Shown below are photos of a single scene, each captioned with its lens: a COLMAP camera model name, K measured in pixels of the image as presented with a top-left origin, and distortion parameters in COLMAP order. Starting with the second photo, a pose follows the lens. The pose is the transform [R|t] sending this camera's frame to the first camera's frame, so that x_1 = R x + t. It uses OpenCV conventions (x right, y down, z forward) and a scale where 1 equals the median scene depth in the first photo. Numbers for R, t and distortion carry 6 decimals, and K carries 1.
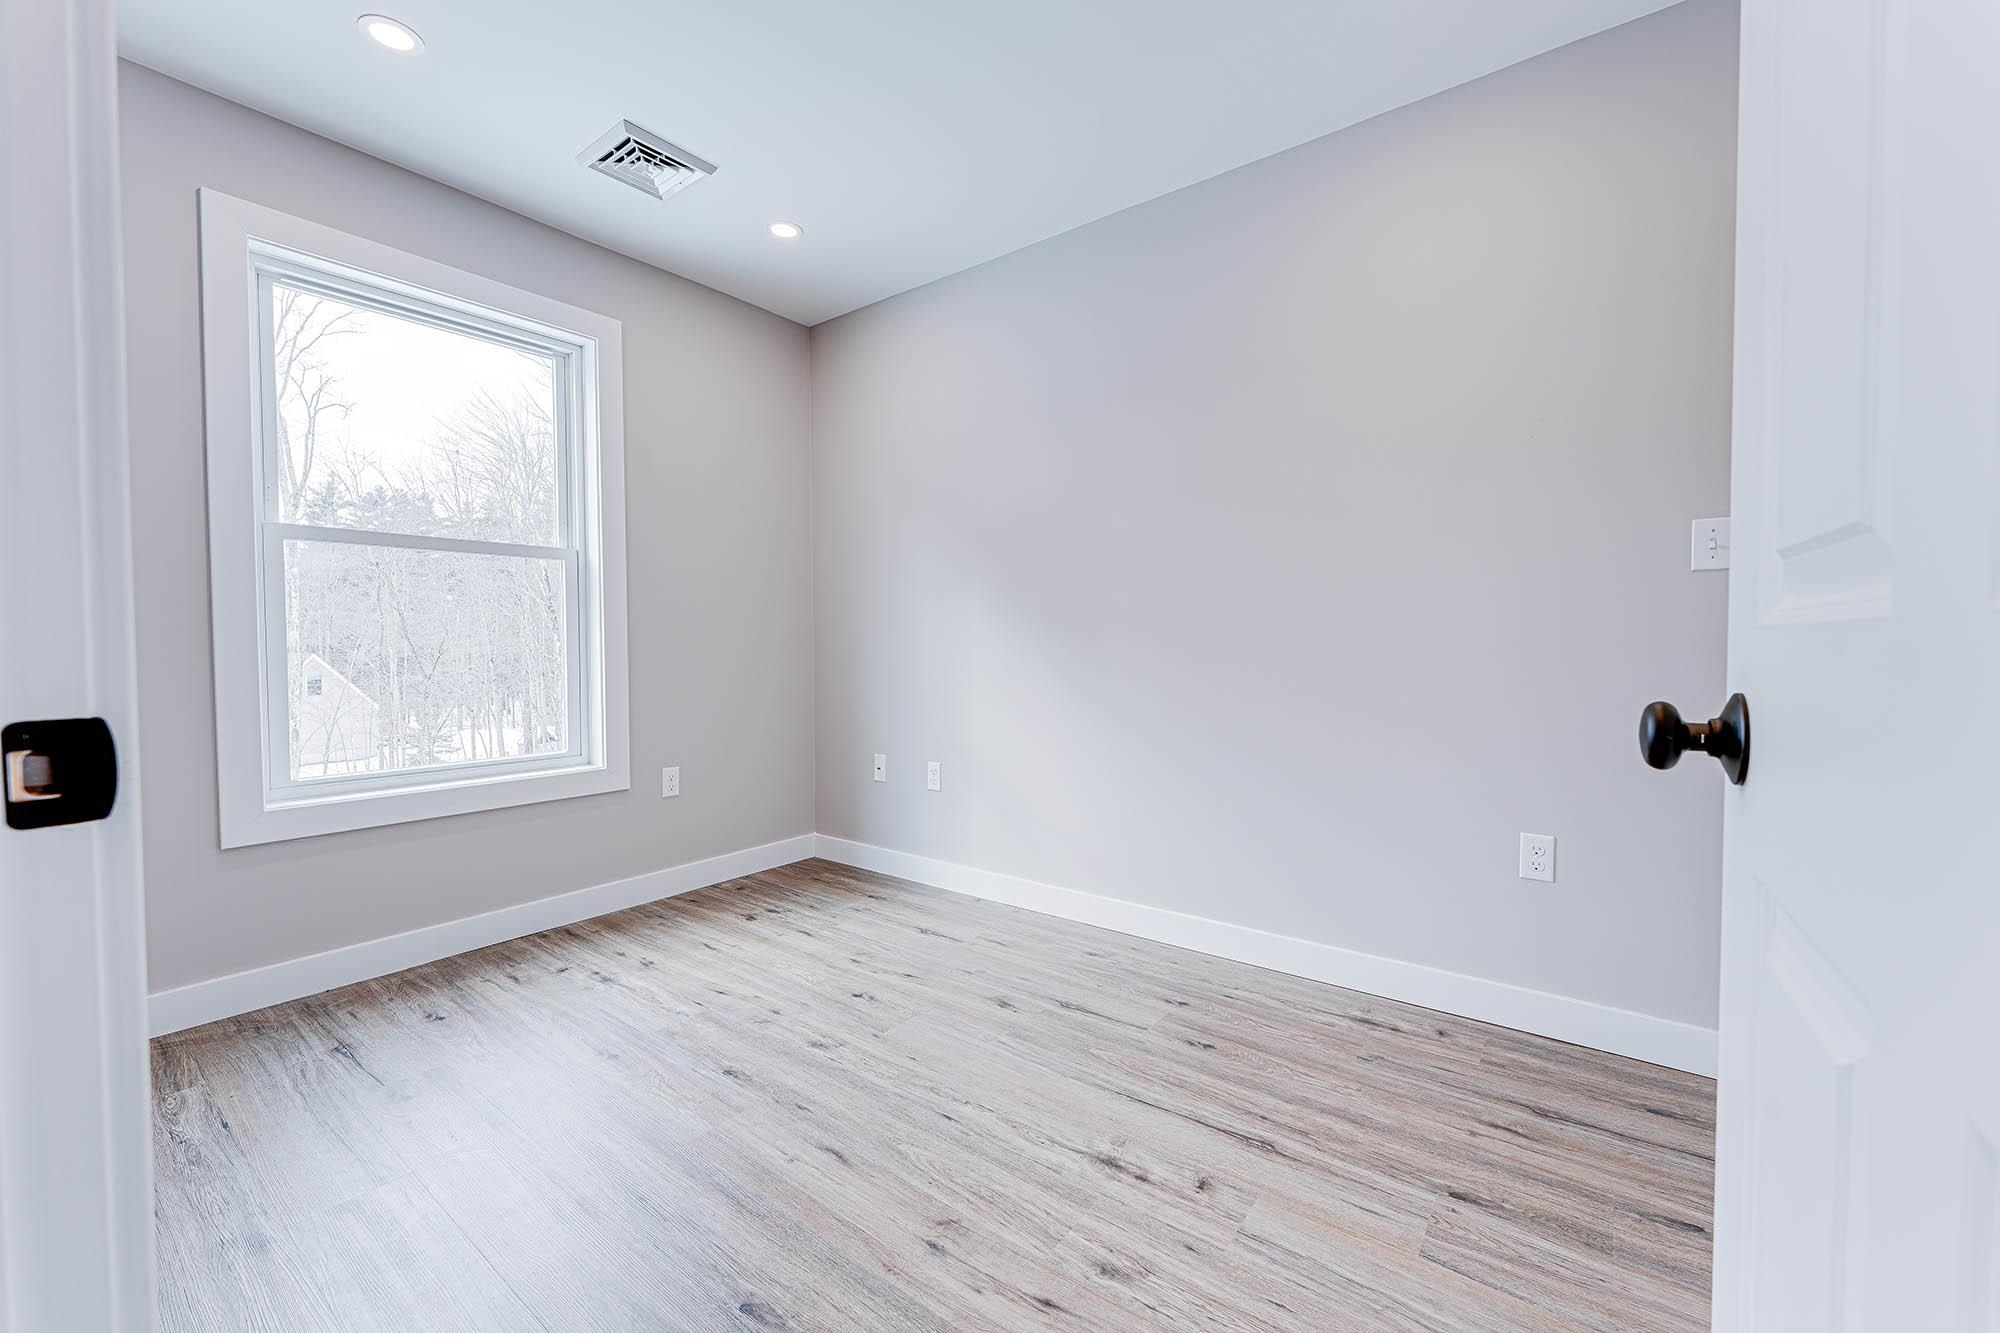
lens RADIAL K [[806.4, 0, 1000.0], [0, 806.4, 666.5], [0, 0, 1]] dist [-0.000511, -0.000024]
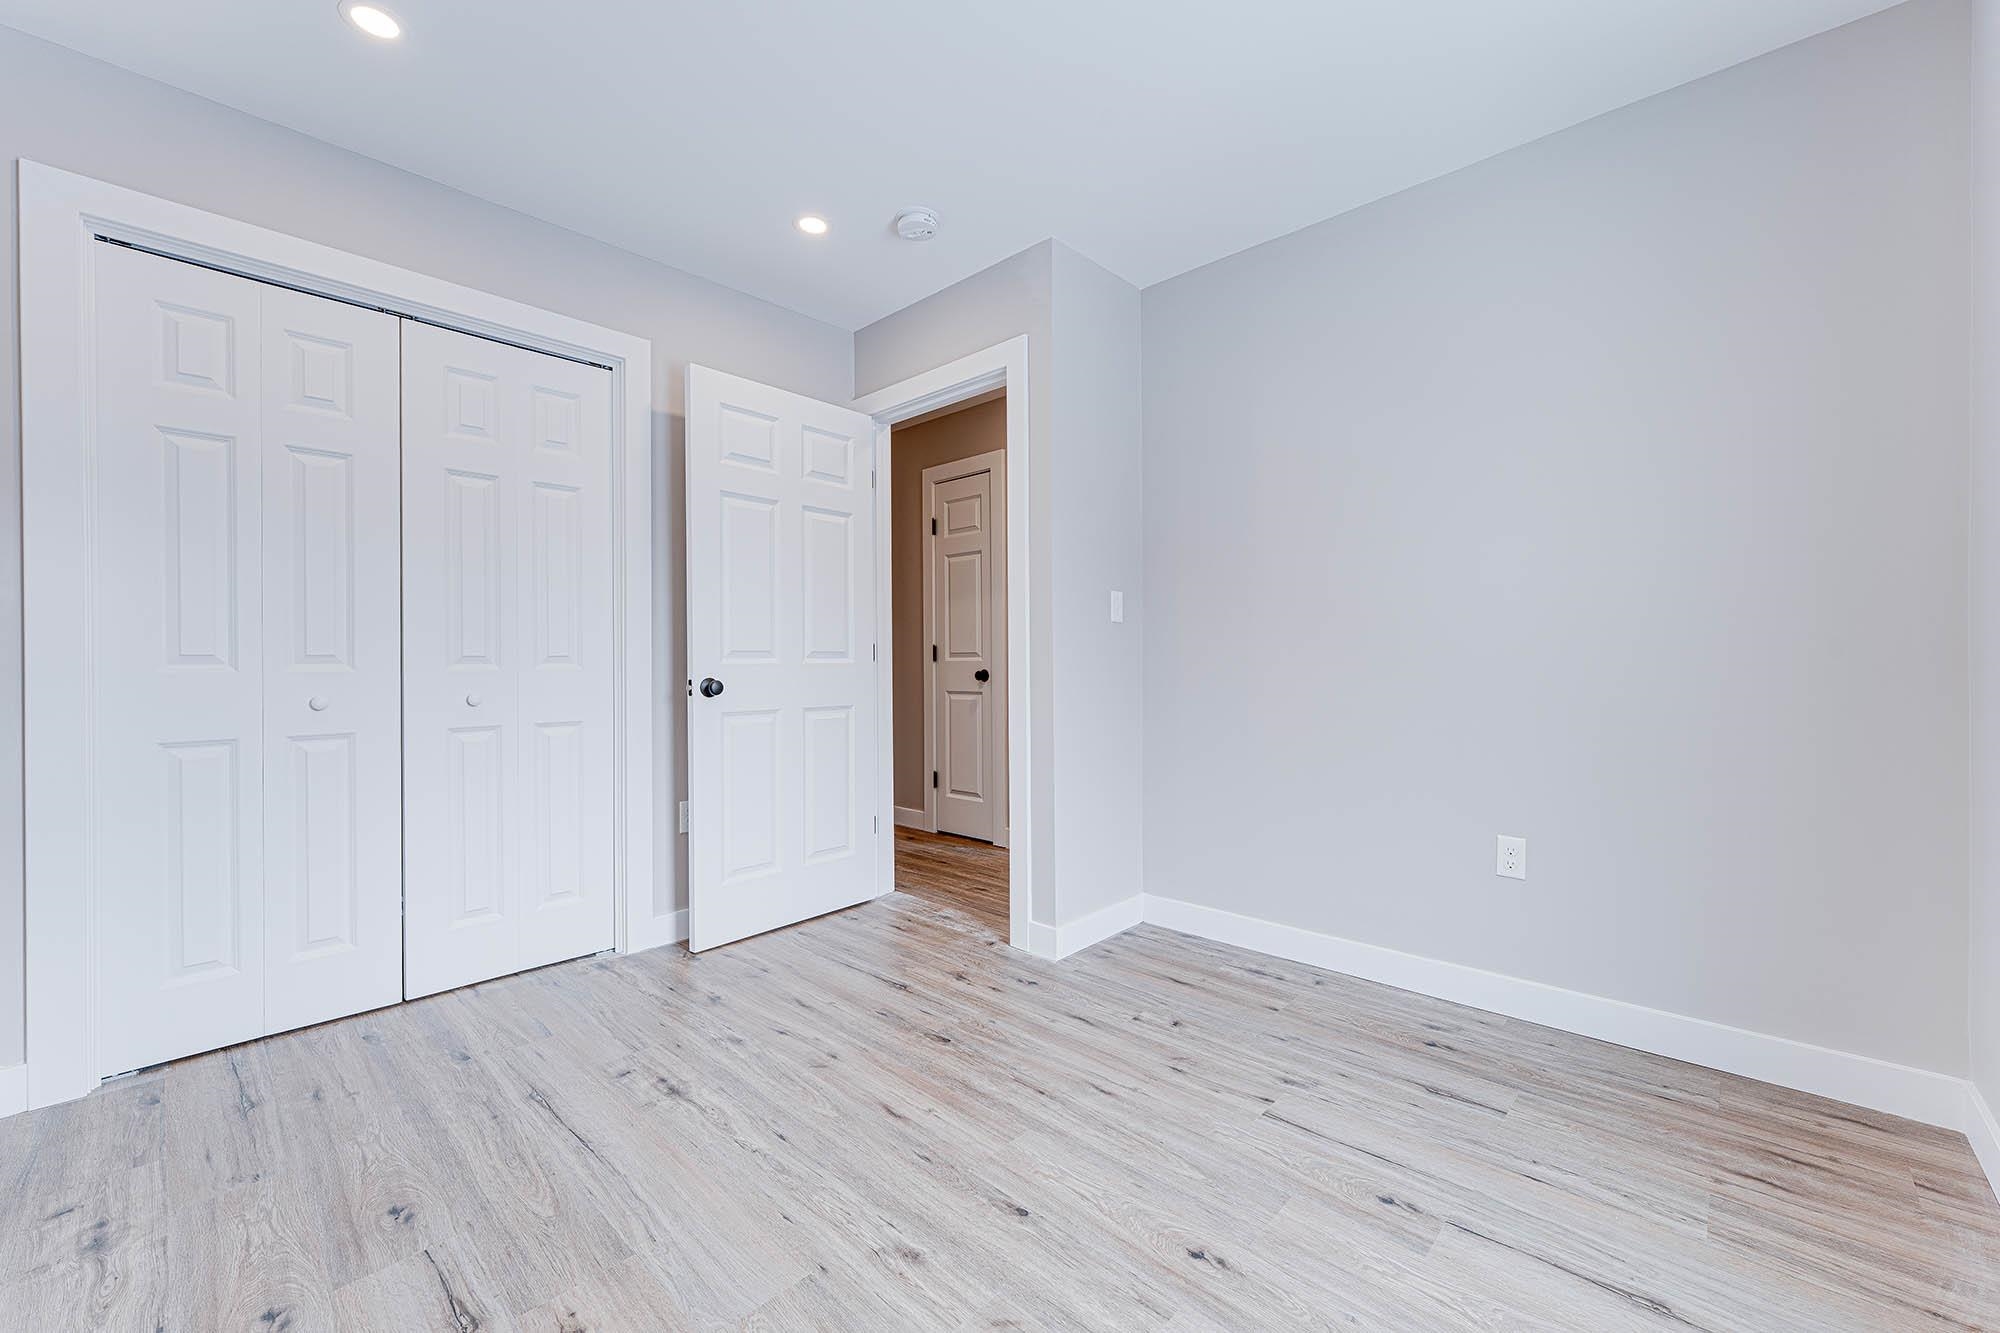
lens RADIAL K [[806.4, 0, 1000.0], [0, 806.4, 666.5], [0, 0, 1]] dist [-0.000511, -0.000024]
pose [[-0.994957, 0.009106, 0.099884, -0.459223], [0.012142, 0.999481, 0.029830, -0.058398], [-0.099560, 0.030892, -0.994552, 2.032129]]
